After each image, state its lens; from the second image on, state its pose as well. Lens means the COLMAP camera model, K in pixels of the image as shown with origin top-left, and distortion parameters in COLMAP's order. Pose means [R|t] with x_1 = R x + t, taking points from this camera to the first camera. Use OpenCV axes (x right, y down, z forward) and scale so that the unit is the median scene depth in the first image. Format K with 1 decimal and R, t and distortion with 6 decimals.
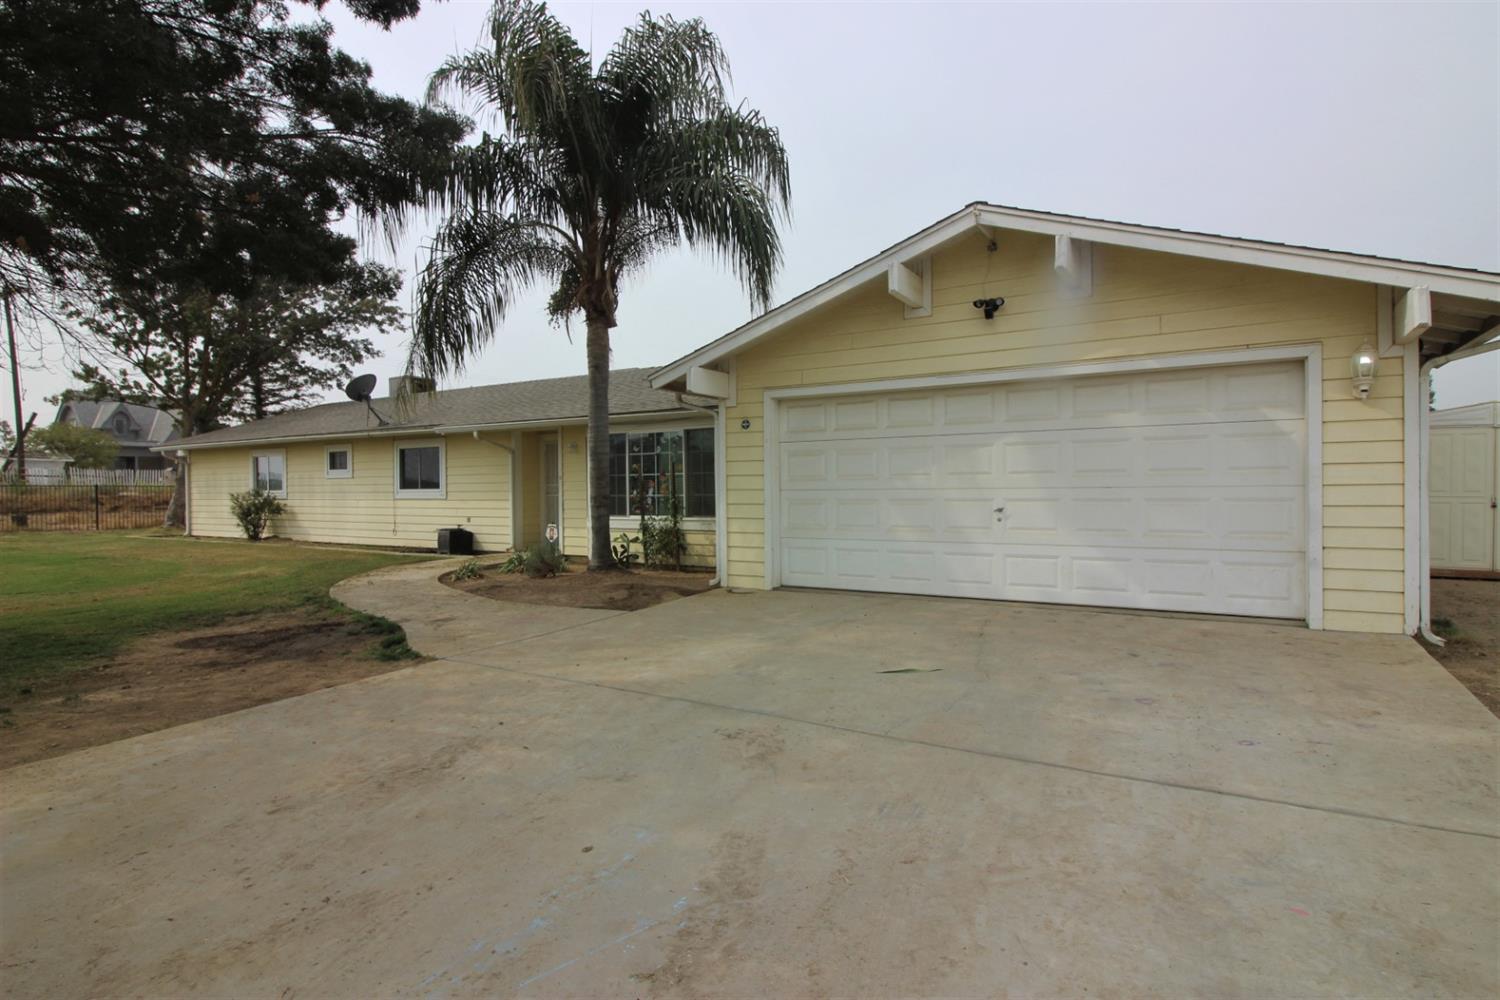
lens RADIAL K [[766.6, 0, 744.7], [0, 766.6, 496.8], [0, 0, 1]] dist [0.002628, 0.000545]
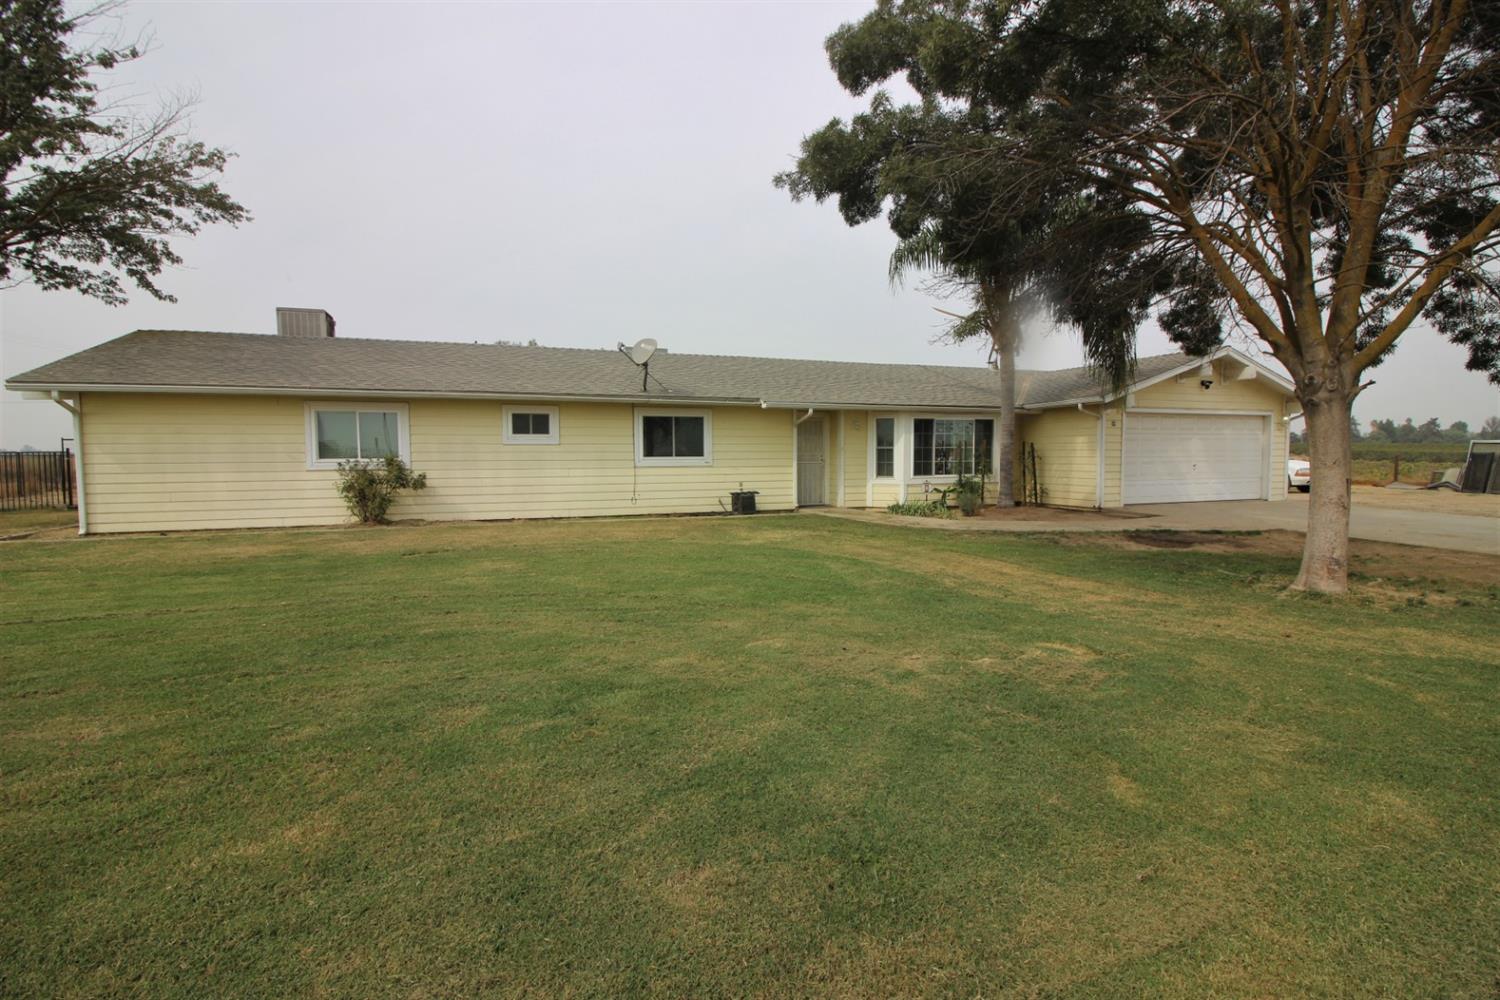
lens RADIAL K [[695.9, 0, 739.4], [0, 695.9, 501.8], [0, 0, 1]] dist [-0.007822, -0.000833]
pose [[0.620546, -0.043616, 0.782956, -1.922475], [0.009479, 0.998796, 0.048127, 0.010556], [-0.784113, -0.022444, 0.620213, 0.621039]]
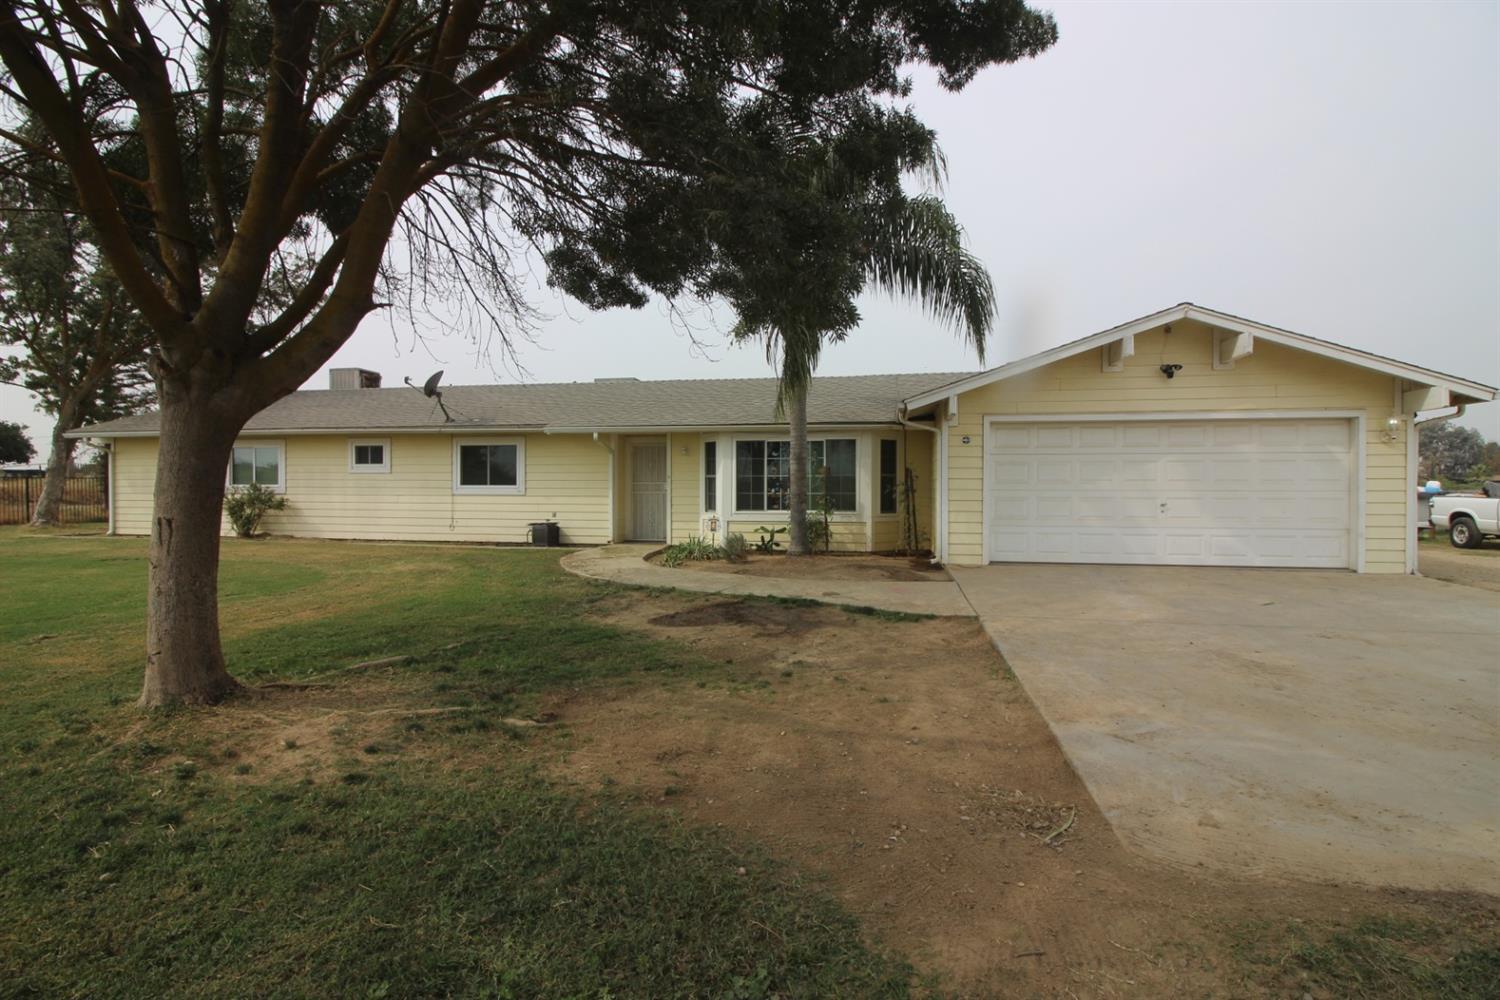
lens RADIAL K [[695.9, 0, 751.0], [0, 695.9, 495.3], [0, 0, 1]] dist [-0.007822, -0.000833]
pose [[0.936696, 0.008029, 0.350052, -0.735045], [-0.007351, 0.999968, -0.003266, 0.006802], [-0.350067, 0.000486, 0.936725, 0.007714]]
